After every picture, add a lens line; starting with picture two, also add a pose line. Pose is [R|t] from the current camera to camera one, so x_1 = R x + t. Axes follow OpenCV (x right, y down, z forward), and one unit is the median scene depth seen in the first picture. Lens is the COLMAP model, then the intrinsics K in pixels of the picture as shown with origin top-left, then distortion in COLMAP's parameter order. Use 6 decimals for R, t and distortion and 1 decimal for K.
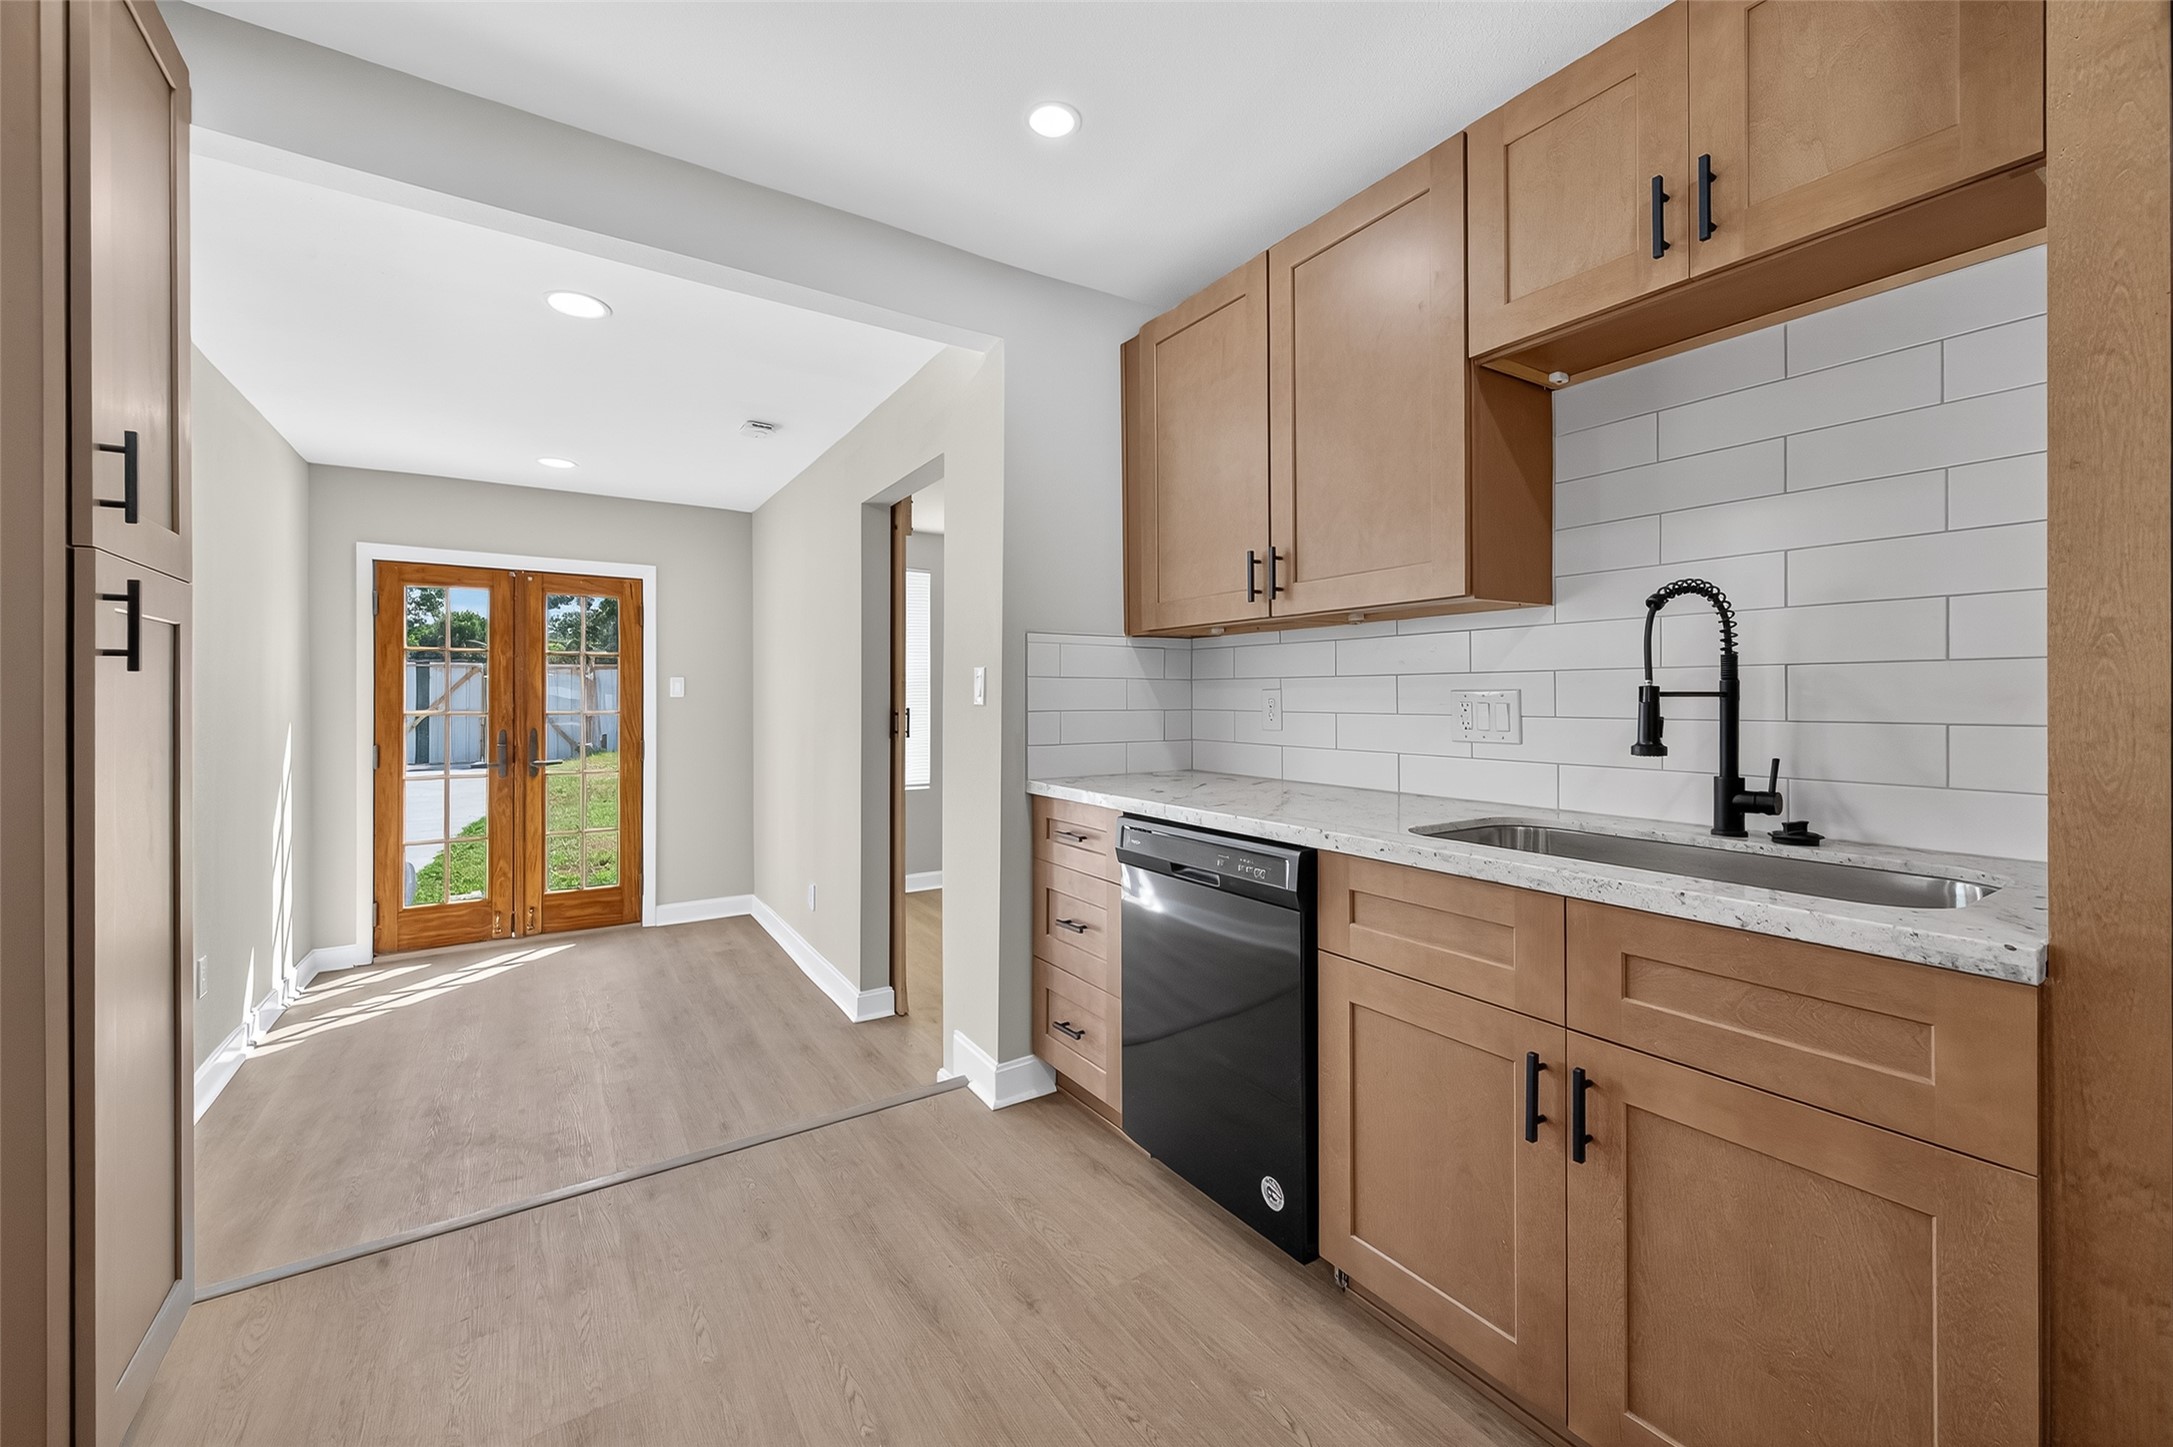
lens RADIAL K [[851.7, 0, 1089.4], [0, 851.7, 696.6], [0, 0, 1]] dist [0.001096, -0.000040]
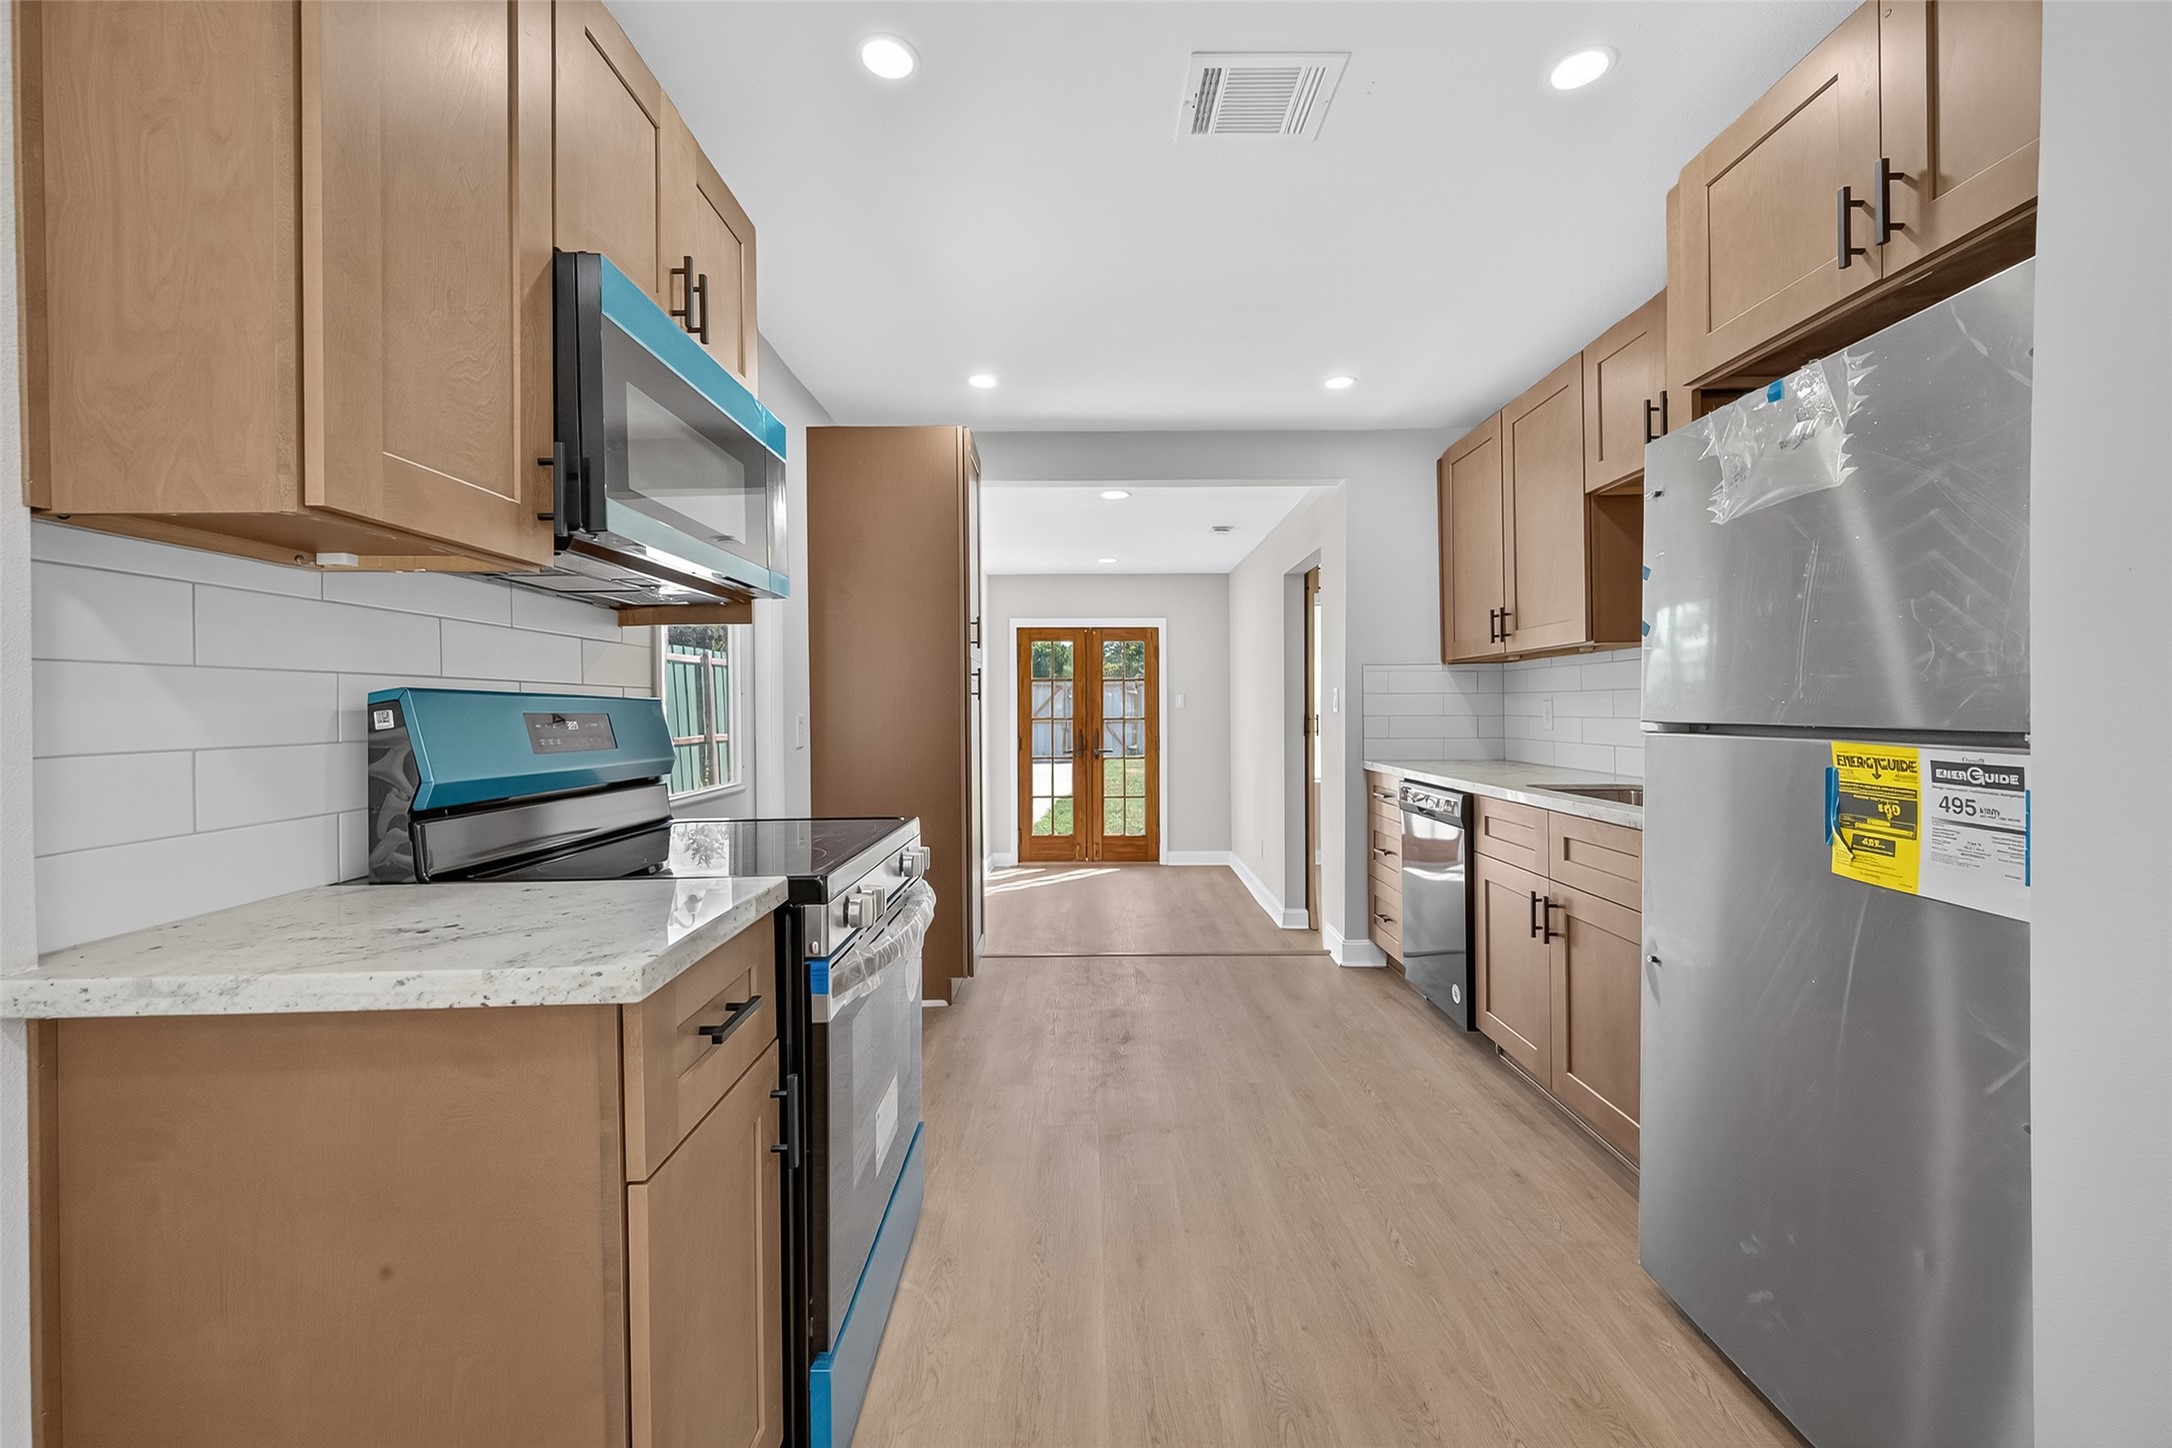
lens RADIAL K [[850.9, 0, 1086.5], [0, 850.9, 711.6], [0, 0, 1]] dist [0.000850, -0.000189]
pose [[0.830858, -0.002547, -0.556479, 0.387725], [0.005918, 0.999973, 0.004258, -0.000258], [0.556454, -0.006831, 0.830851, -0.592436]]
